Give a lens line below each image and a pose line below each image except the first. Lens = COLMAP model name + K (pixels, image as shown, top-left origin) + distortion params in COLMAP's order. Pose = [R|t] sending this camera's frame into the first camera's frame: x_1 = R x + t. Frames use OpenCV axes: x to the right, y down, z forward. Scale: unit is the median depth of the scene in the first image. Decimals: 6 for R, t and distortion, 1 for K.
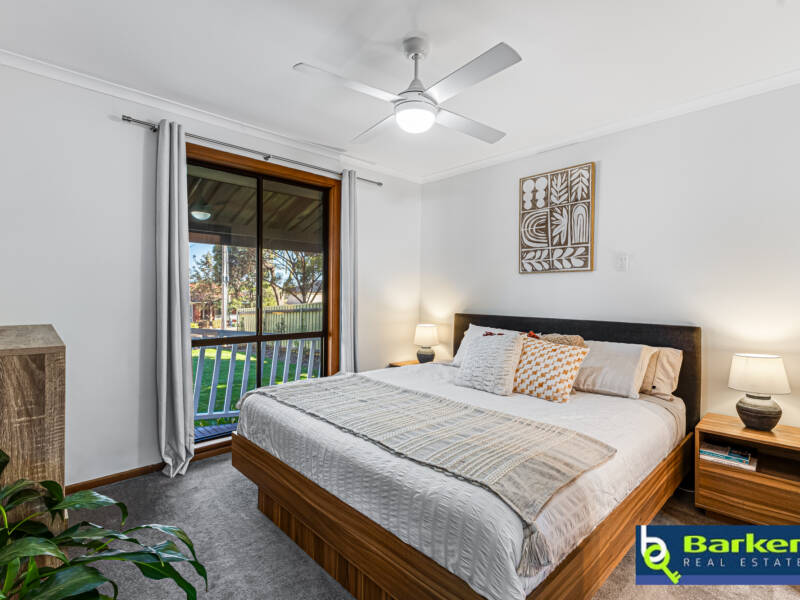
lens RADIAL K [[405.6, 0, 376.5], [0, 405.6, 289.8], [0, 0, 1]] dist [0.012267, -0.000046]
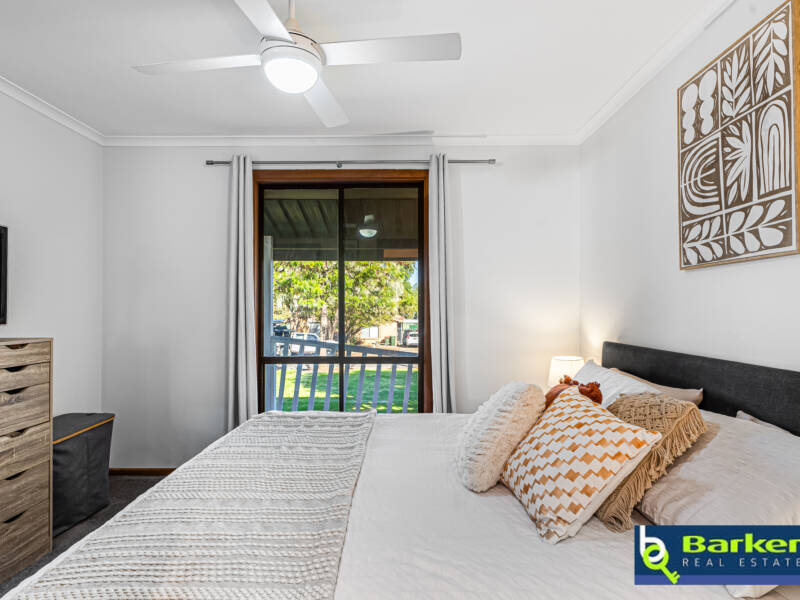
lens RADIAL K [[438.1, 0, 400.8], [0, 438.1, 297.4], [0, 0, 1]] dist [0.010448, -0.005890]
pose [[0.729955, -0.028117, -0.682916, 0.501472], [0.014081, 0.999560, -0.026103, 0.004916], [0.683350, 0.009438, 0.730030, 0.366549]]
